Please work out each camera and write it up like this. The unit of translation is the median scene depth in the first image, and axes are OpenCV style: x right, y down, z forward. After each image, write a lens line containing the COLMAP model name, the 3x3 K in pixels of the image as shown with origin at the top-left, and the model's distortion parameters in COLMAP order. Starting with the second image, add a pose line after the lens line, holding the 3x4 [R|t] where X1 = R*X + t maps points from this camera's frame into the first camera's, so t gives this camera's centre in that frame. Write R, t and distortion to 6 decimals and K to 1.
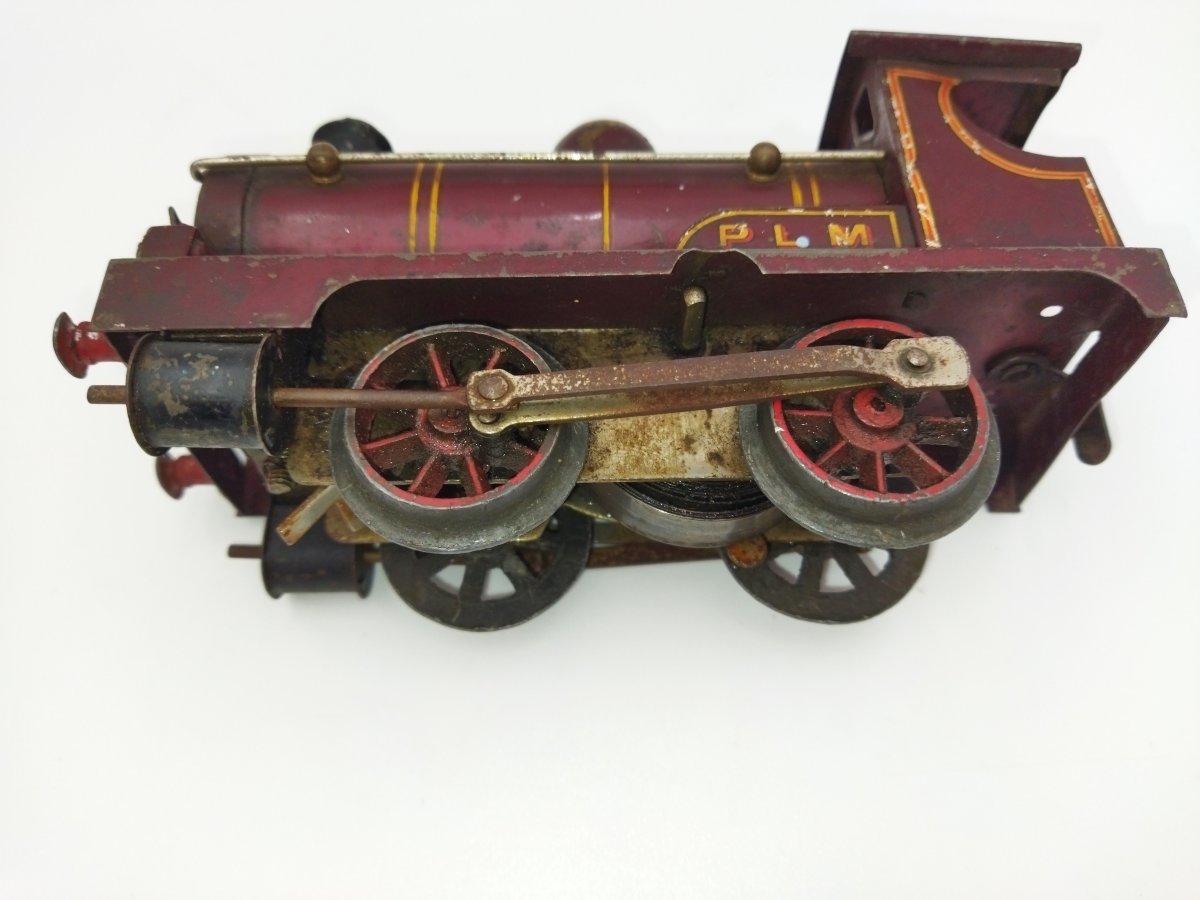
lens RADIAL K [[934.5, 0, 600.0], [0, 934.5, 450.0], [0, 0, 1]] dist [0.045640, -0.136450]
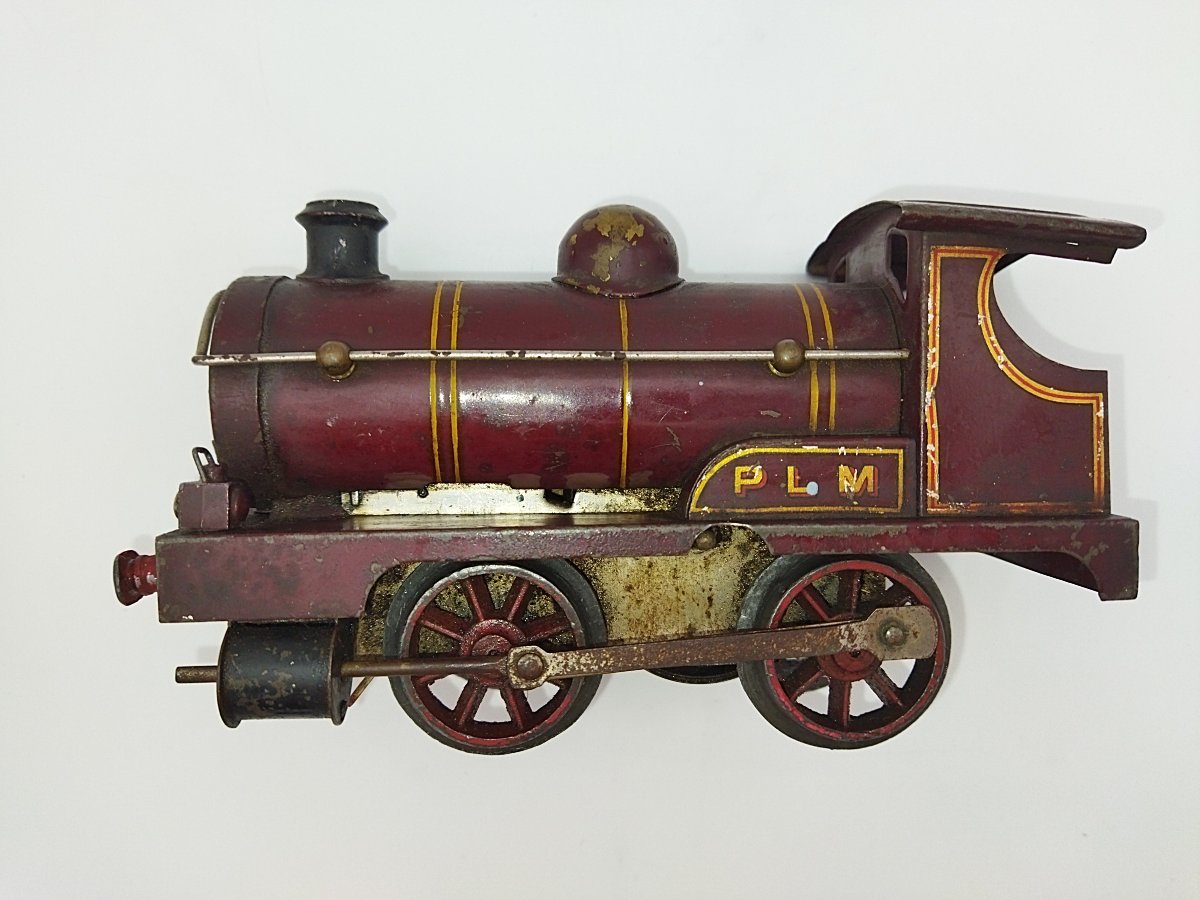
lens RADIAL K [[940.4, 0, 600.0], [0, 940.4, 450.0], [0, 0, 1]] dist [0.055846, -0.117710]
pose [[0.998858, 0.001572, 0.047753, -0.074468], [-0.026604, 0.848500, 0.528527, -0.814463], [-0.039688, -0.529194, 0.847572, 0.127878]]
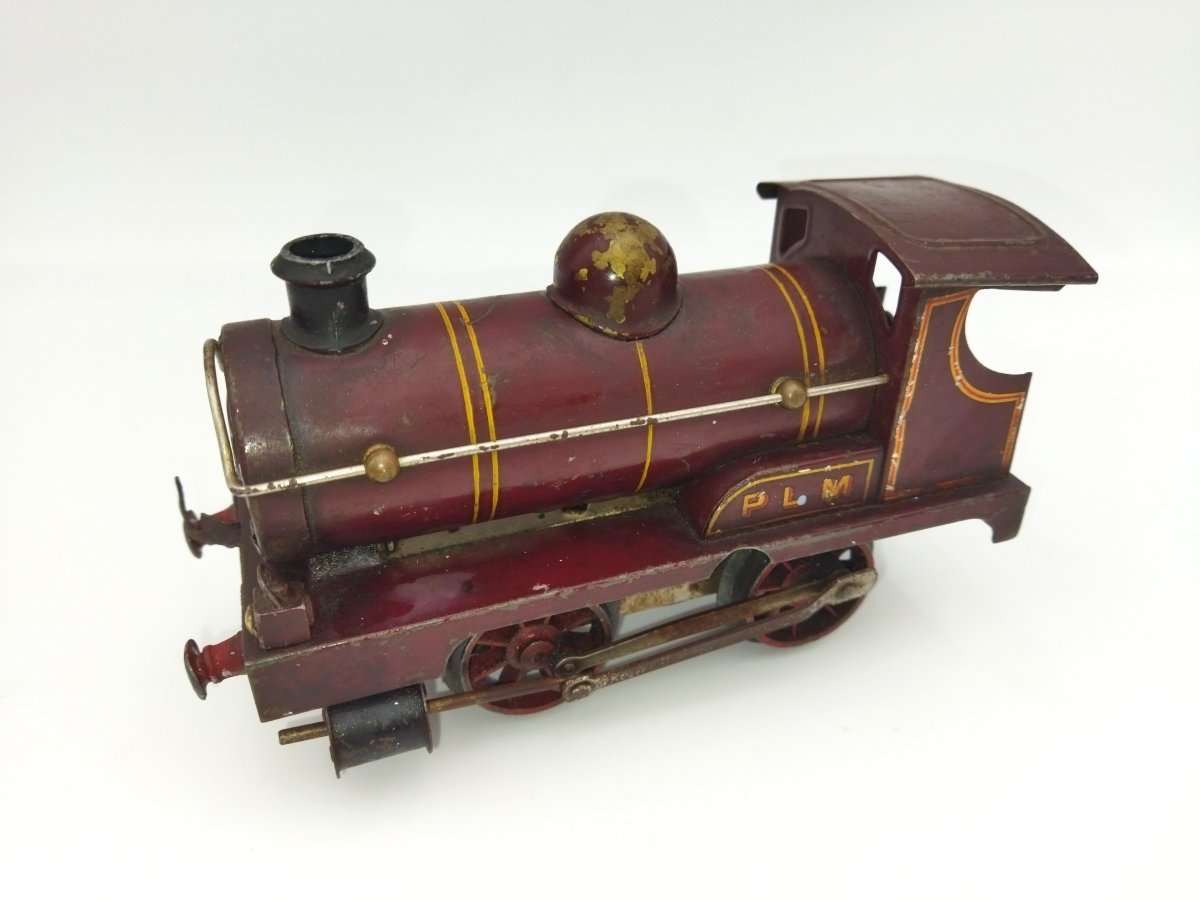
lens RADIAL K [[940.4, 0, 600.0], [0, 940.4, 450.0], [0, 0, 1]] dist [0.055846, -0.117710]
pose [[0.941459, -0.157826, 0.297903, -0.400837], [-0.185482, 0.495398, 0.848633, -1.270242], [-0.281517, -0.854208, 0.437123, 0.581290]]
